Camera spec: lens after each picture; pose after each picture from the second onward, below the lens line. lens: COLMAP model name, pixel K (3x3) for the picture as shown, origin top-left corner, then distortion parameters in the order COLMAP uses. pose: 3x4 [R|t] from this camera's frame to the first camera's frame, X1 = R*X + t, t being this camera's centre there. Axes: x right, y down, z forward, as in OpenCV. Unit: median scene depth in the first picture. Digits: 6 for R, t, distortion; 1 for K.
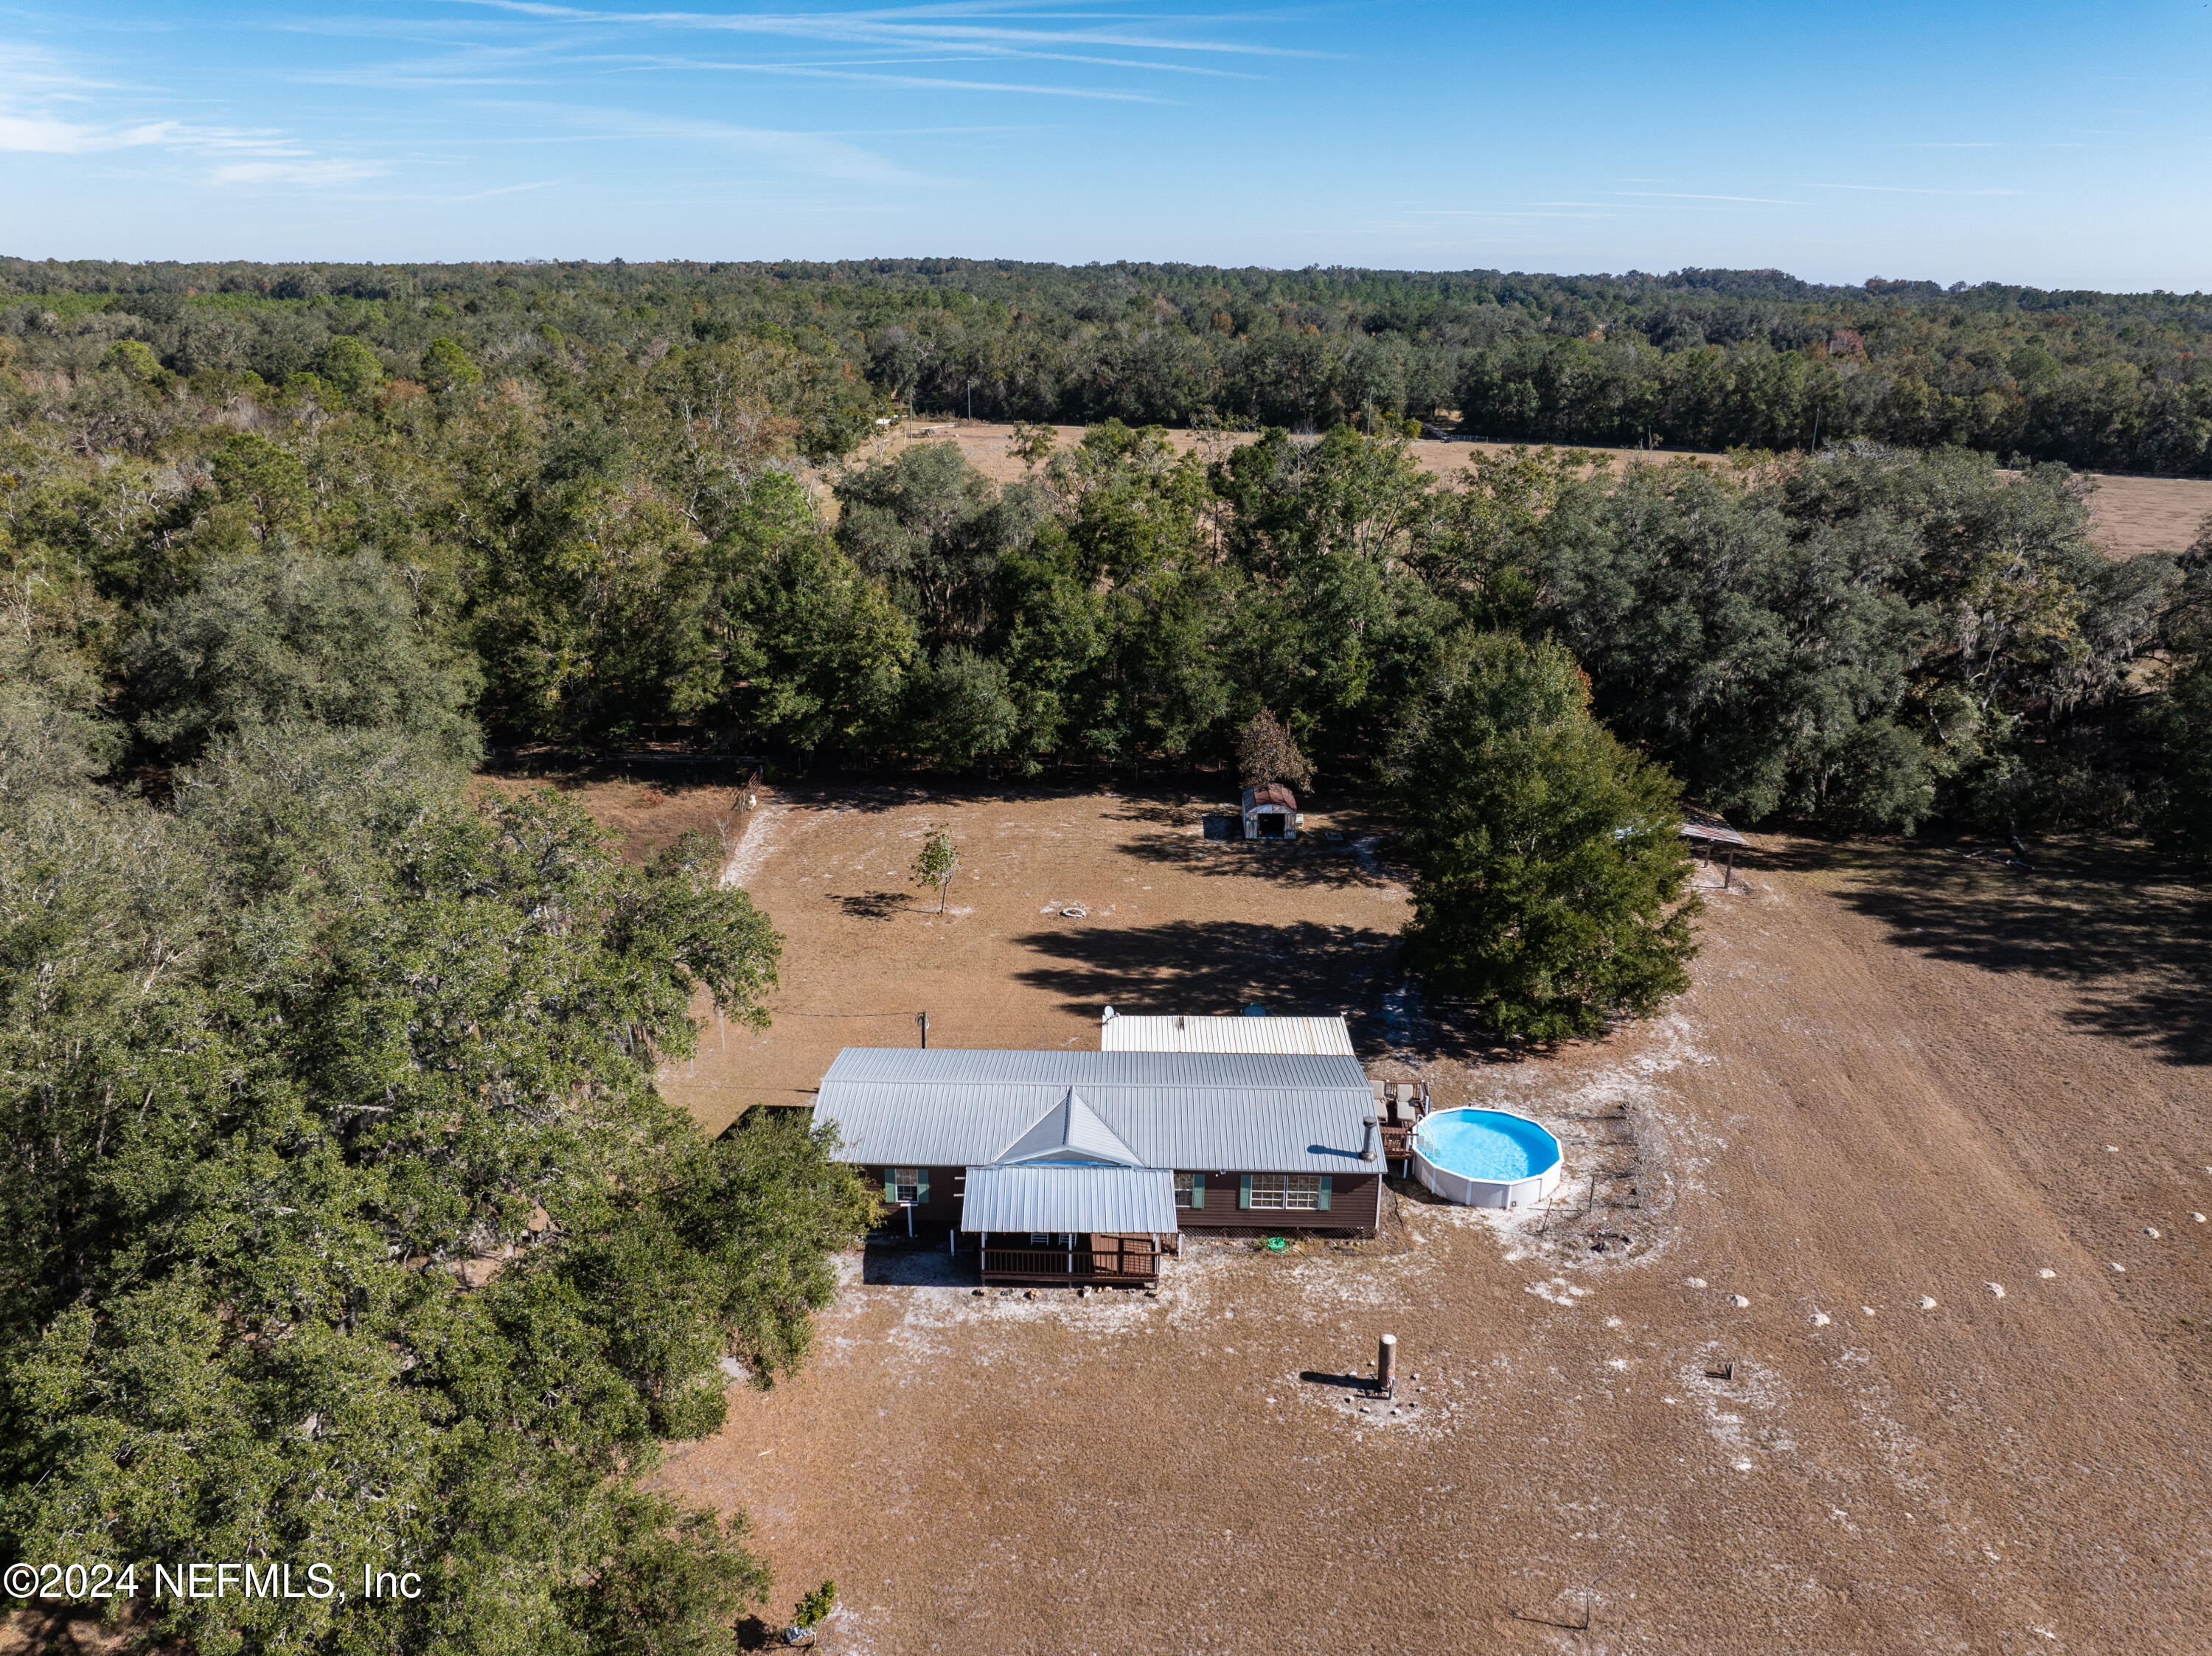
lens RADIAL K [[1563.8, 0, 1103.7], [0, 1563.8, 817.2], [0, 0, 1]] dist [-0.037965, -0.004249]
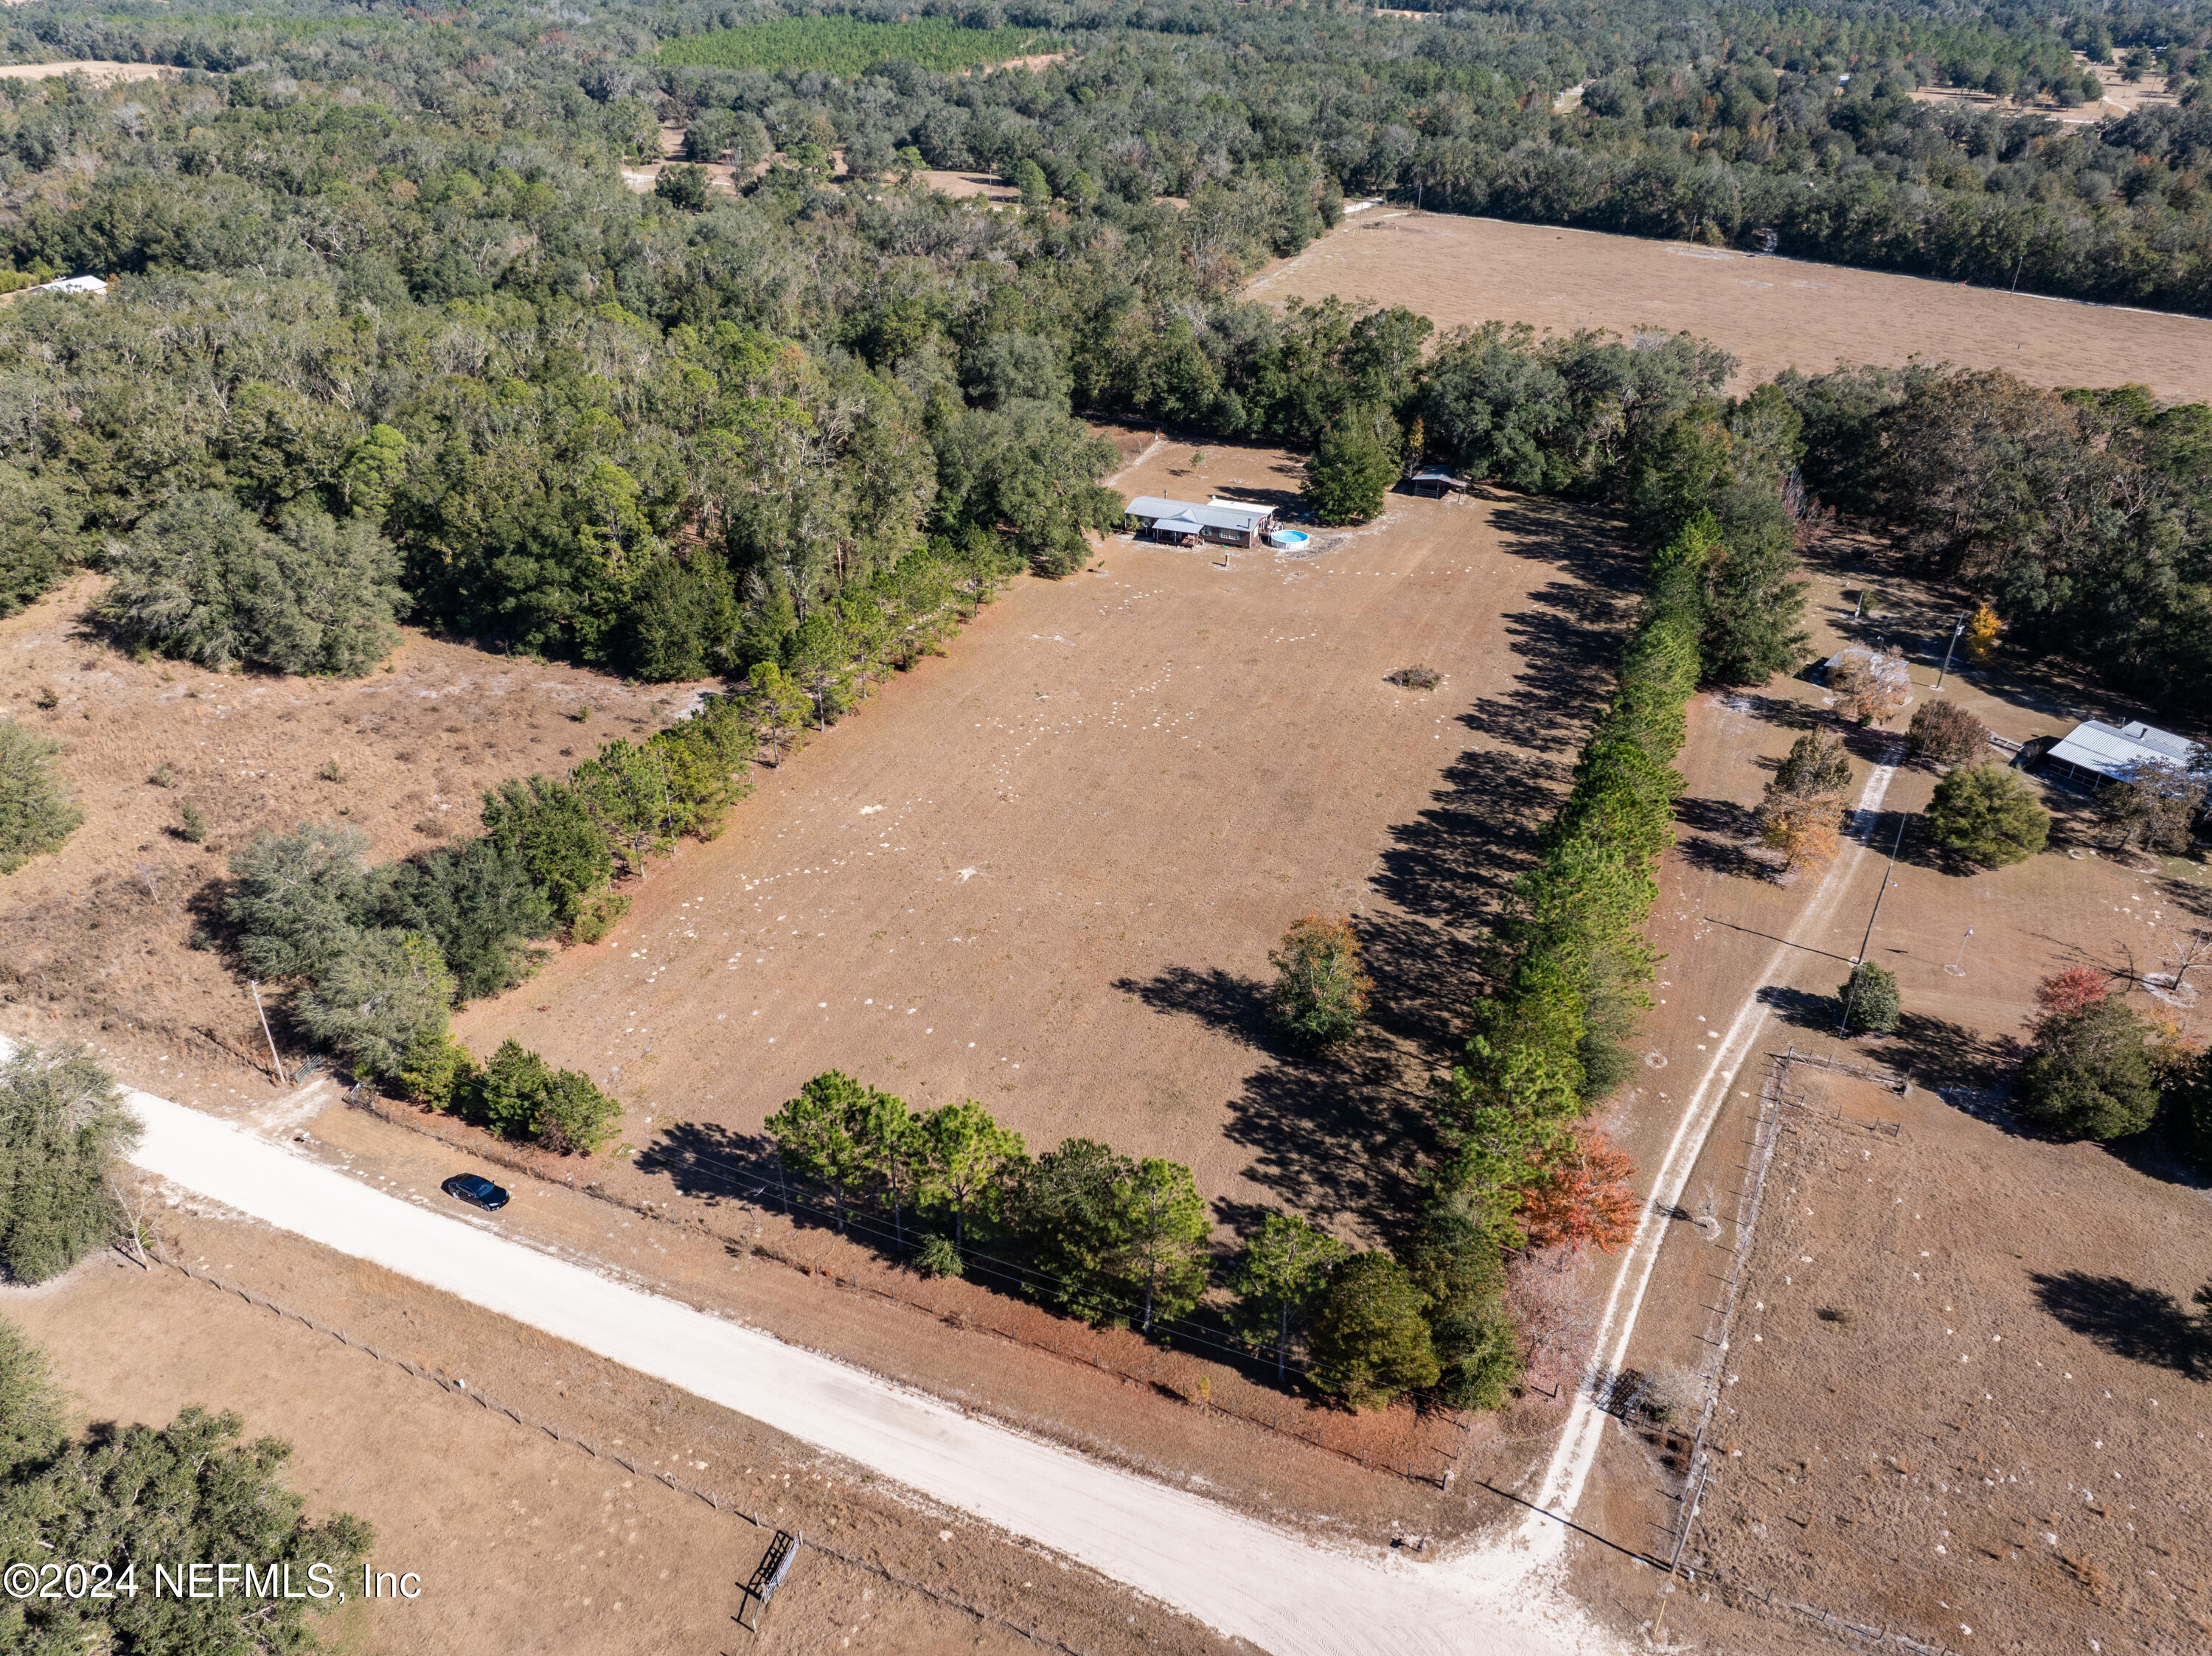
lens RADIAL K [[1563.8, 0, 1103.7], [0, 1563.8, 817.2], [0, 0, 1]] dist [-0.037965, -0.004249]
pose [[0.927293, 0.186269, -0.324702, 0.987637], [-0.121590, 0.970251, 0.209354, 0.103644], [0.354039, -0.154652, 0.922355, -2.361386]]
